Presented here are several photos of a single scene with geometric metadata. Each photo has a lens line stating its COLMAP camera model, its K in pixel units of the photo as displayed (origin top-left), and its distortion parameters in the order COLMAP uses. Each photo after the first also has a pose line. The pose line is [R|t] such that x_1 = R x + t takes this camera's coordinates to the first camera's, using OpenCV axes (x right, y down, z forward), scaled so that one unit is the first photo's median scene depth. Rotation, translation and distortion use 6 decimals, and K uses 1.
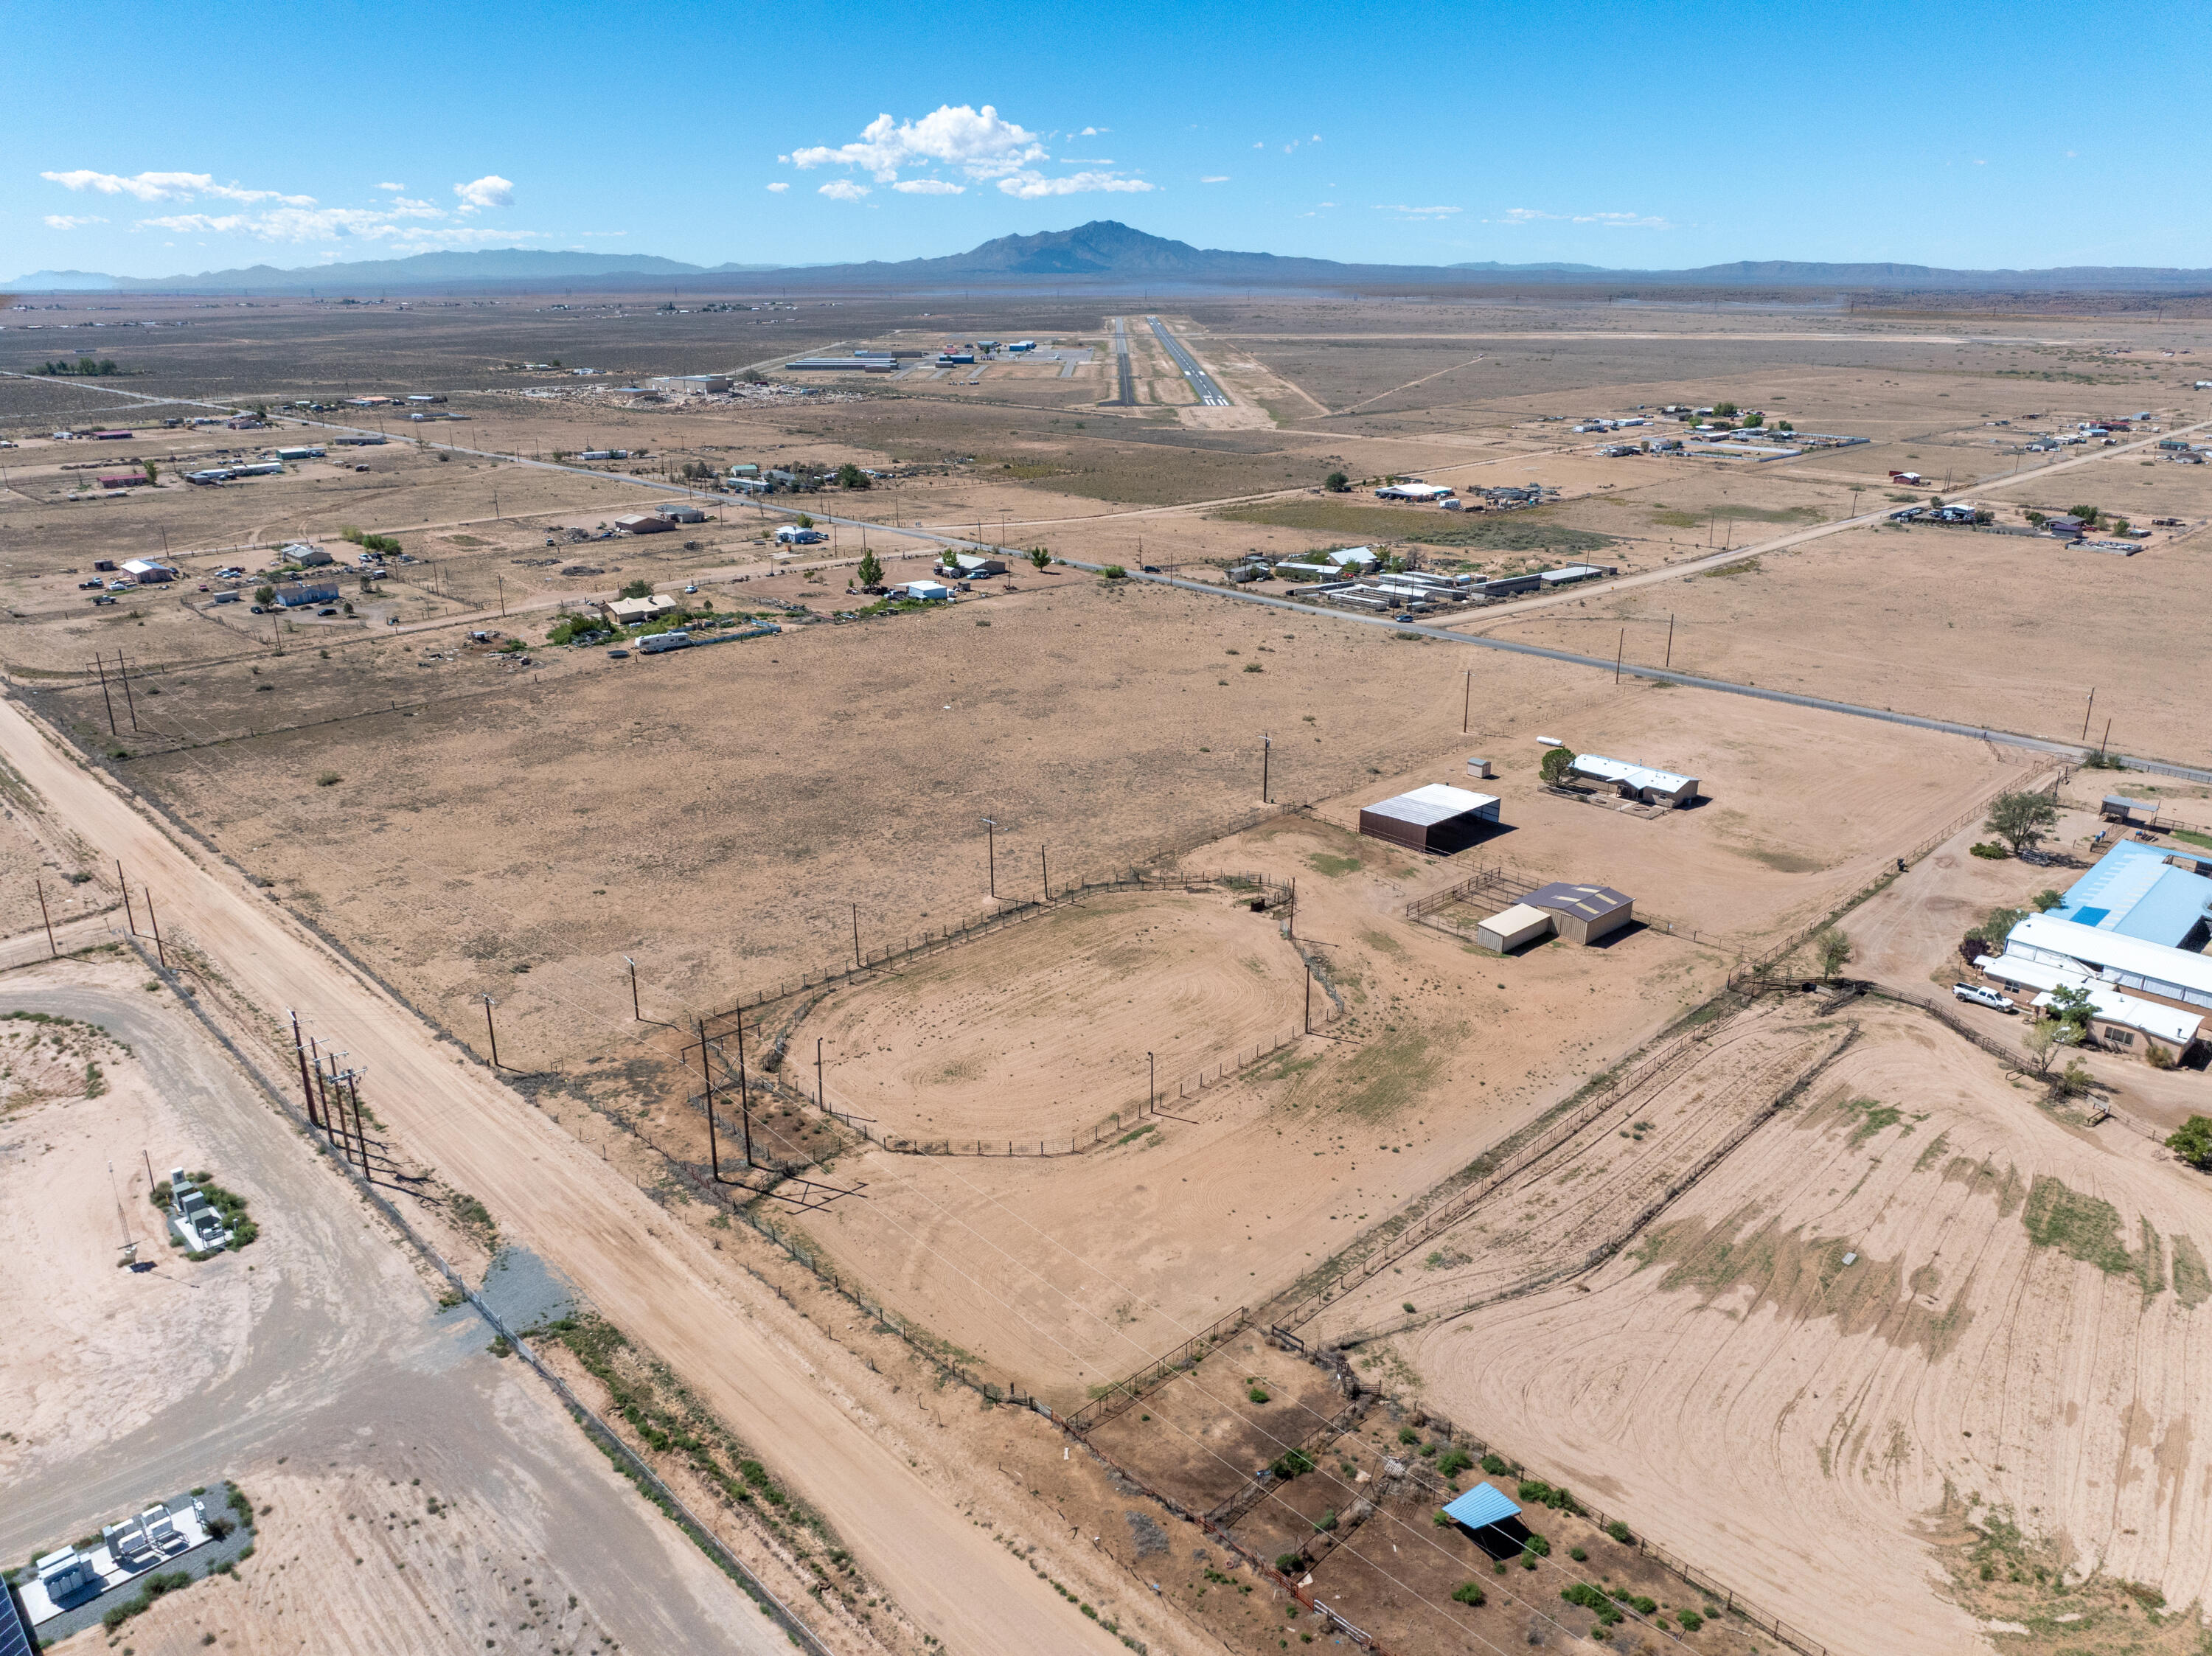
lens RADIAL K [[1545.6, 0, 1113.1], [0, 1545.6, 828.0], [0, 0, 1]] dist [-0.032832, -0.000433]
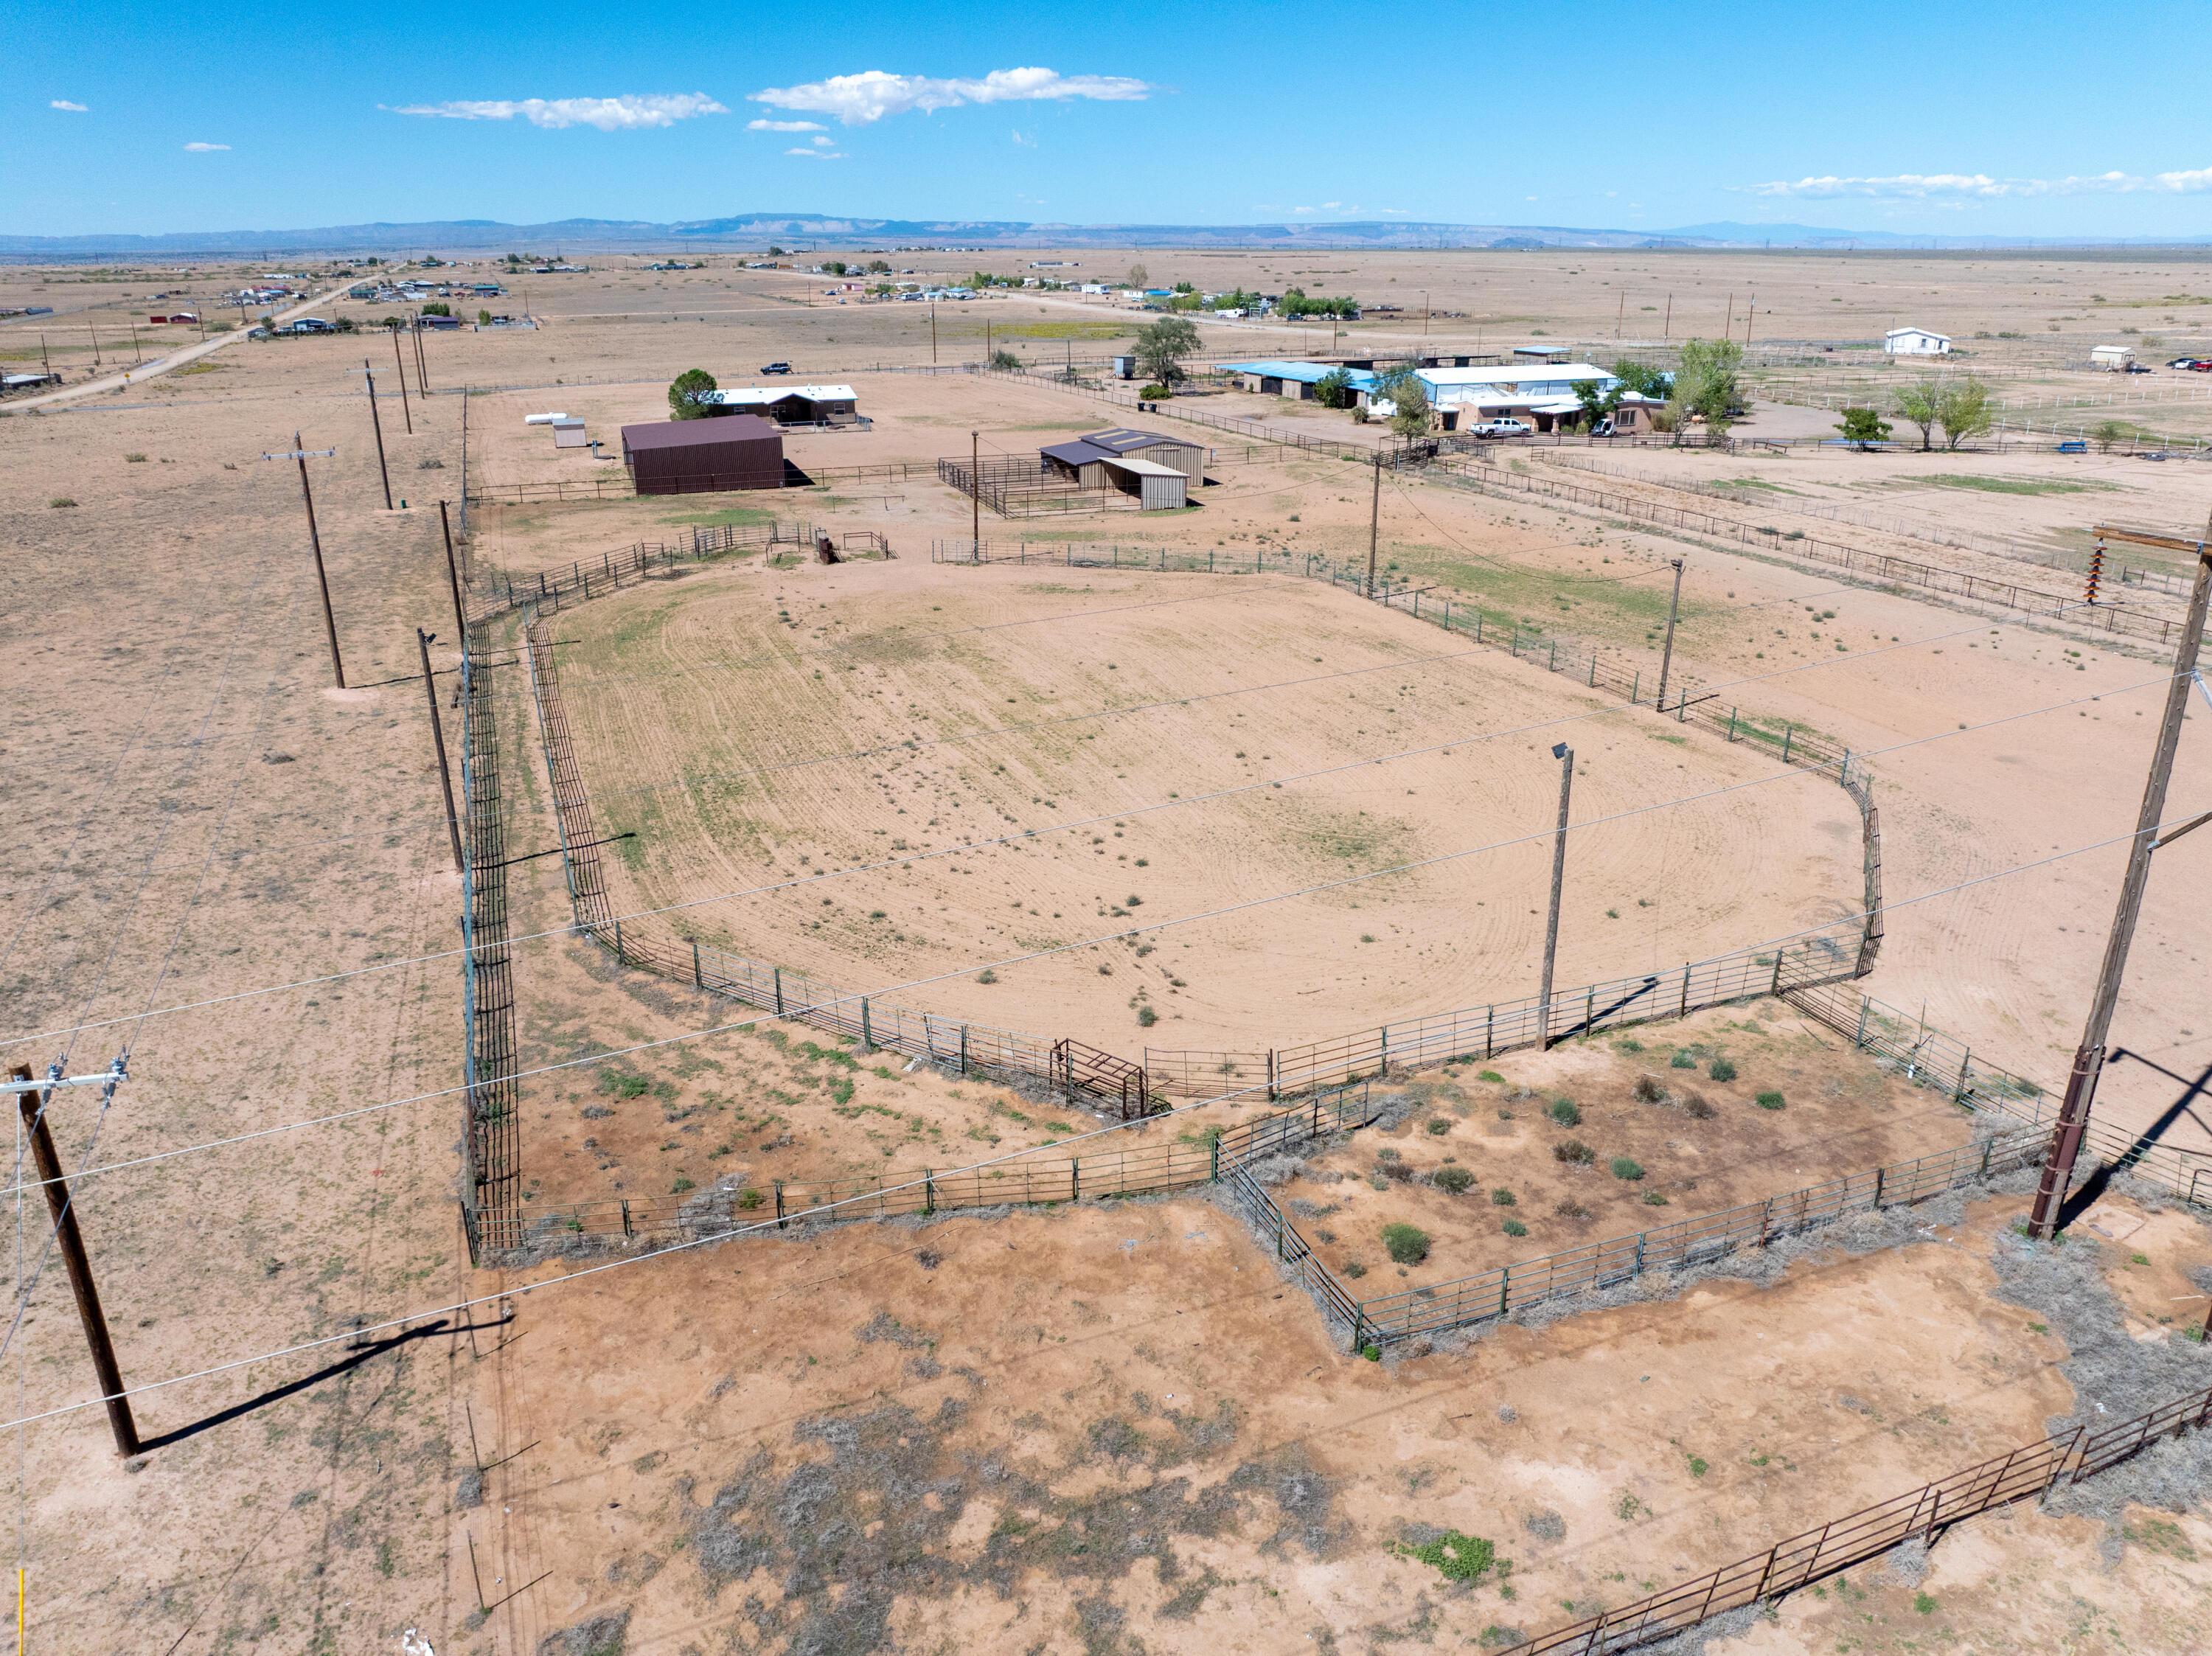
lens RADIAL K [[1545.6, 0, 1109.7], [0, 1545.6, 832.6], [0, 0, 1]] dist [-0.032832, -0.000433]
pose [[0.397127, -0.331935, 0.855634, -0.365749], [0.311619, 0.925685, 0.214478, 0.063739], [-0.863240, 0.181457, 0.471052, 0.810808]]
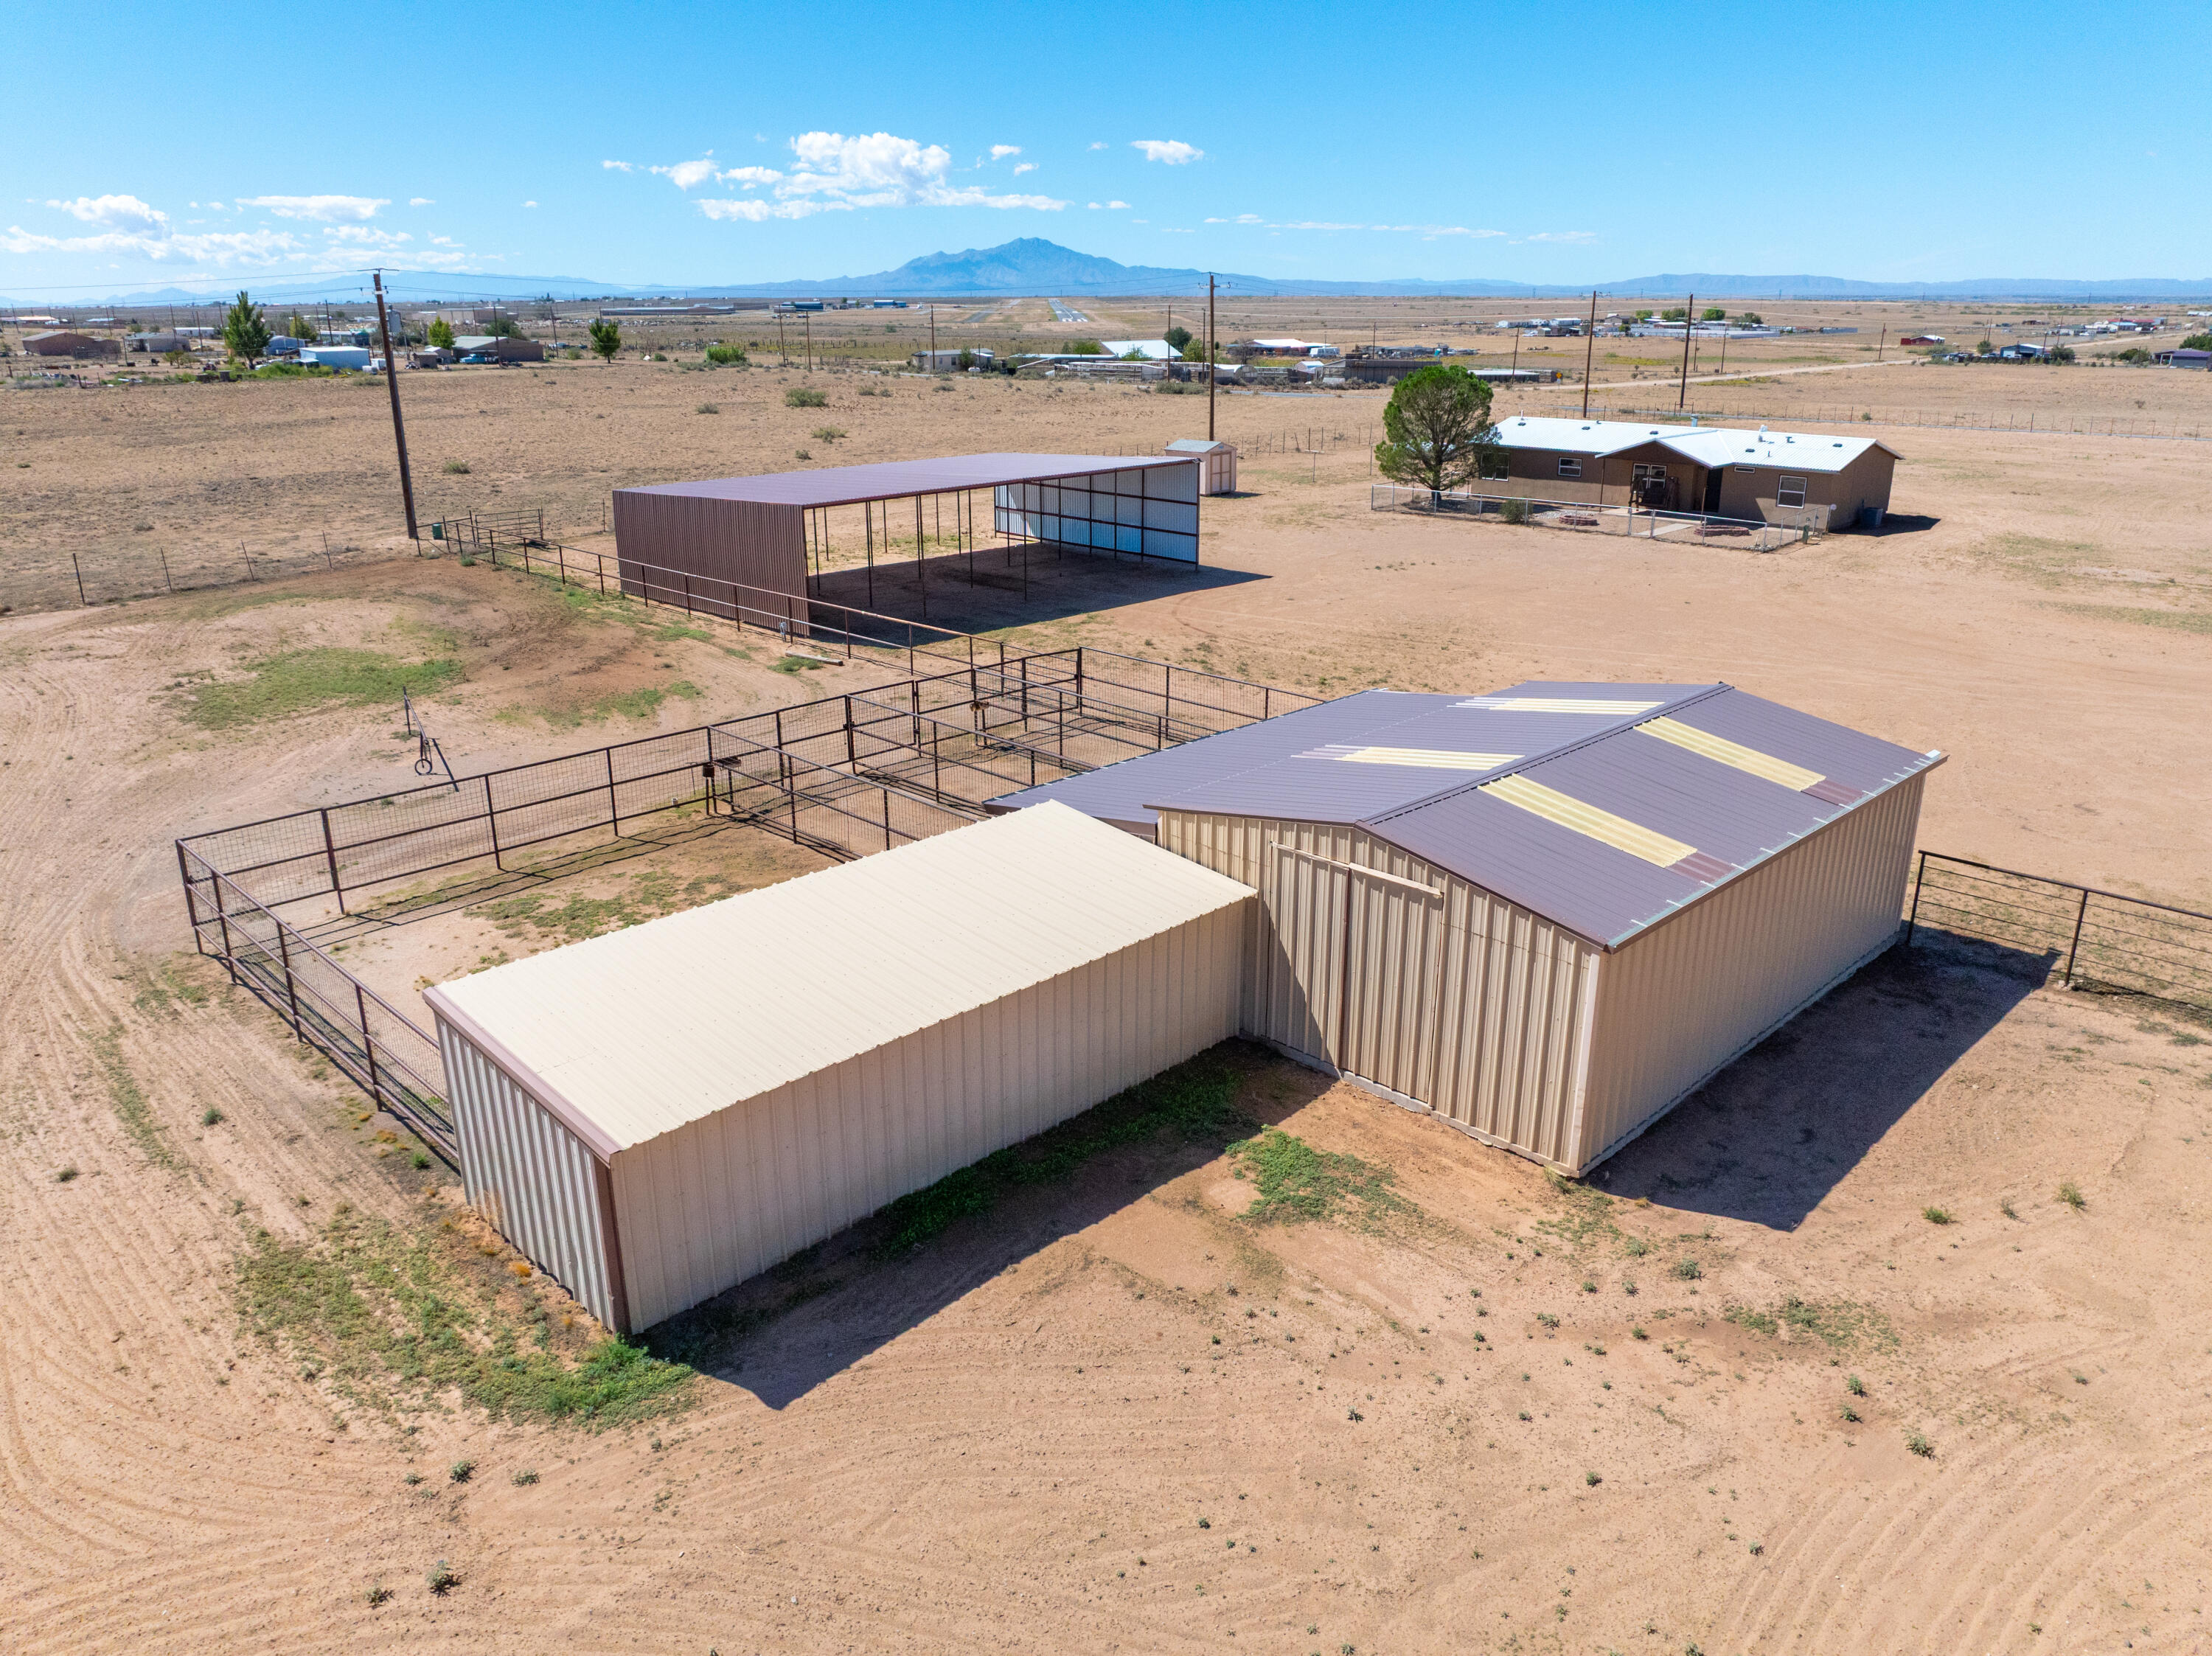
lens RADIAL K [[1545.6, 0, 1089.6], [0, 1545.6, 822.7], [0, 0, 1]] dist [-0.032832, -0.000433]
pose [[0.999505, -0.020487, 0.023886, 0.296895], [0.020830, 0.999683, -0.014178, 0.058062], [-0.023588, 0.014668, 0.999614, 0.980610]]
